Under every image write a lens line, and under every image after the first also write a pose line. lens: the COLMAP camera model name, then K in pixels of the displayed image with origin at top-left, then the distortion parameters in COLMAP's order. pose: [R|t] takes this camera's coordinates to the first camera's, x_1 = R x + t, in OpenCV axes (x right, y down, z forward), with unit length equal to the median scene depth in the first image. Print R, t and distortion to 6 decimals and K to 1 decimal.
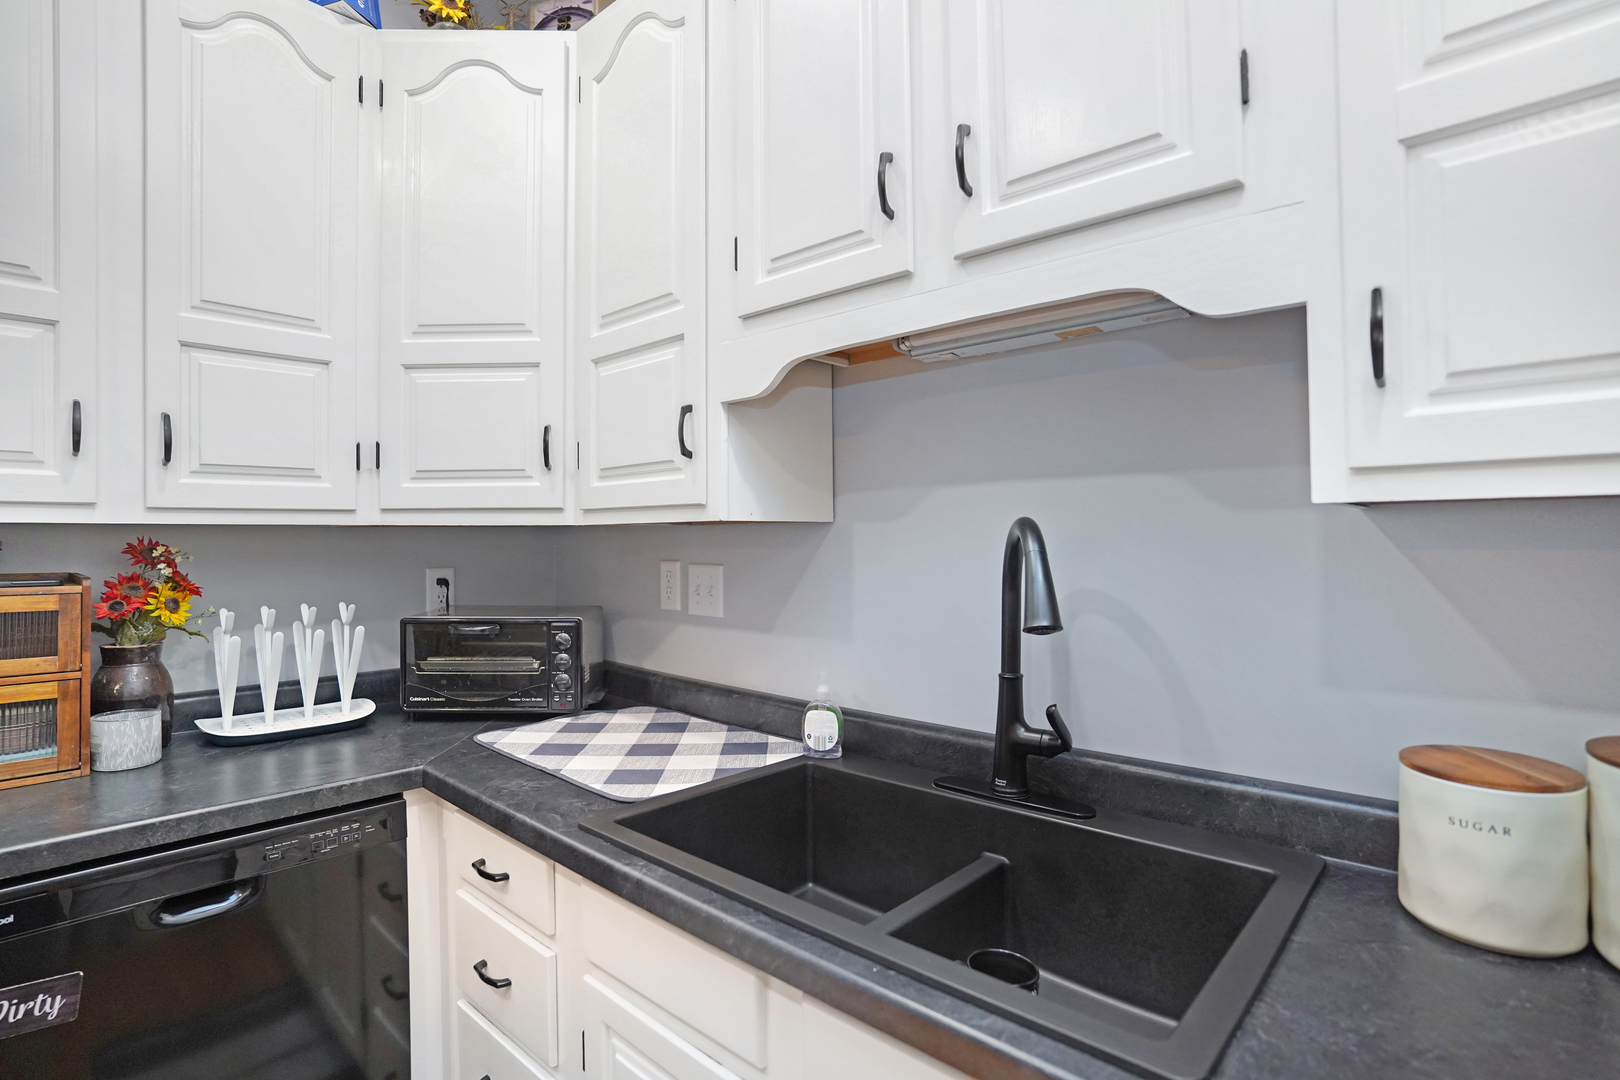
lens RADIAL K [[790.2, 0, 809.3], [0, 790.2, 510.1], [0, 0, 1]] dist [-0.077902, 0.033099]
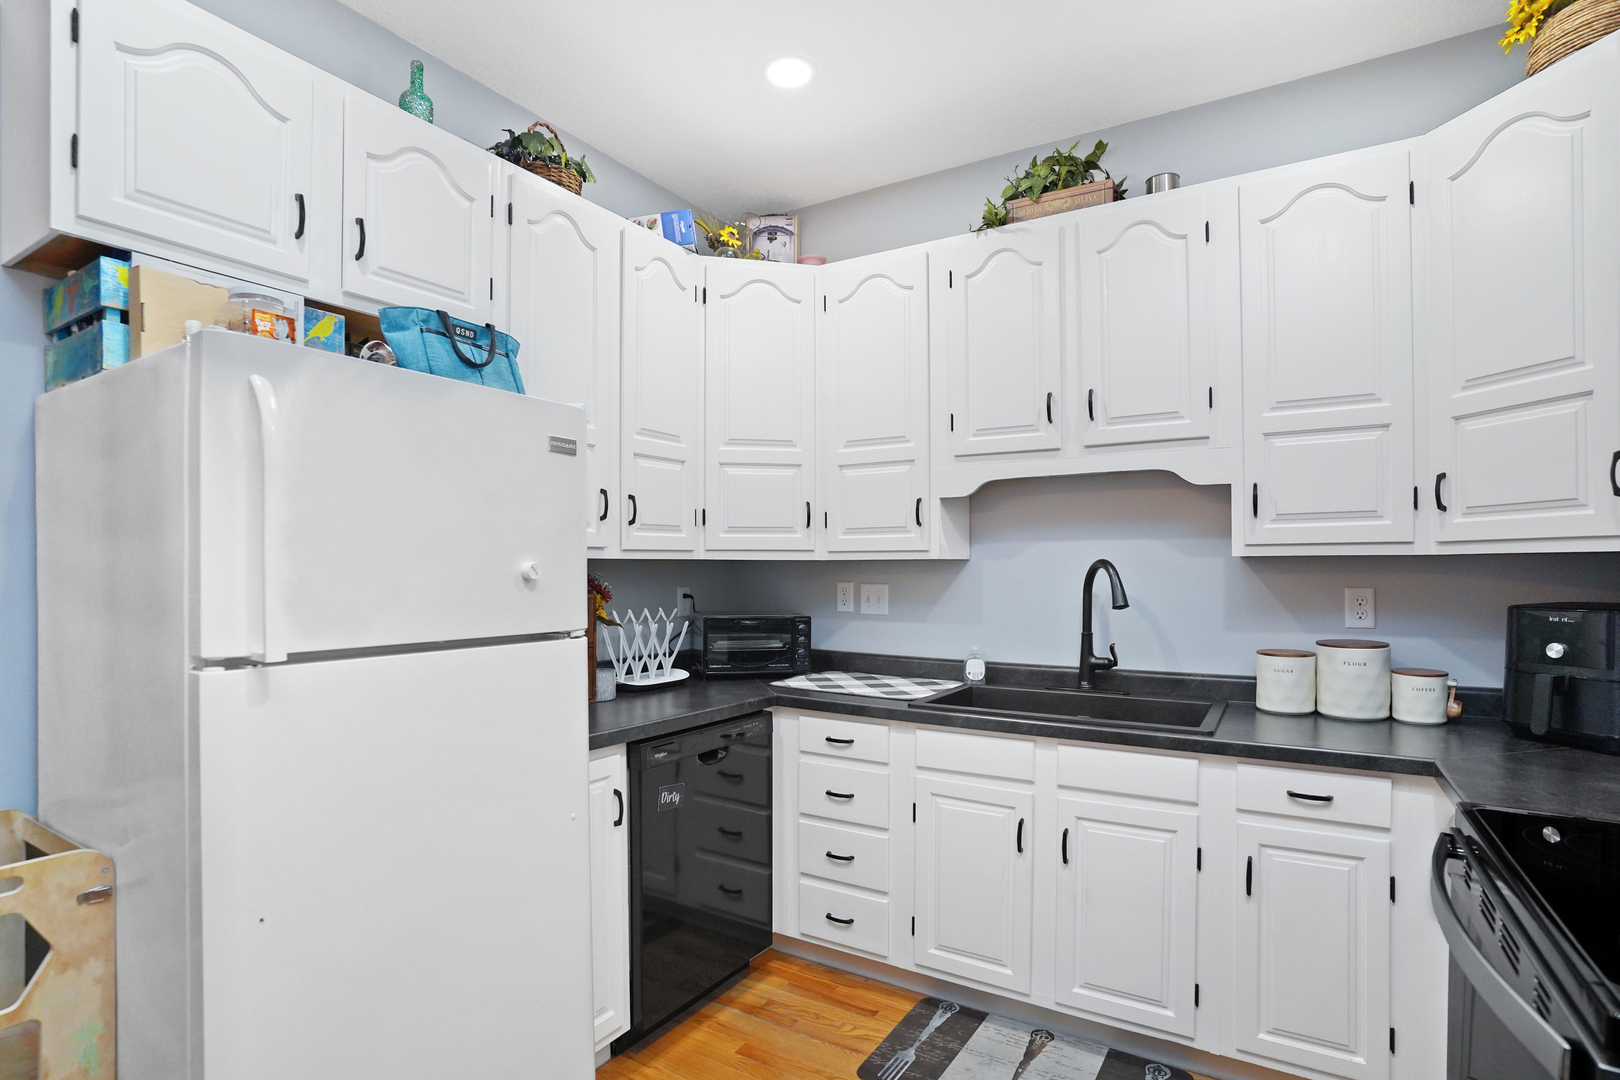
lens RADIAL K [[802.3, 0, 803.0], [0, 802.3, 539.0], [0, 0, 1]] dist [-0.095450, 0.054117]
pose [[0.984655, 0.009632, 0.174245, -0.761324], [-0.009767, 0.999952, -0.000082, -0.031118], [-0.174237, -0.001621, 0.984702, -0.846519]]
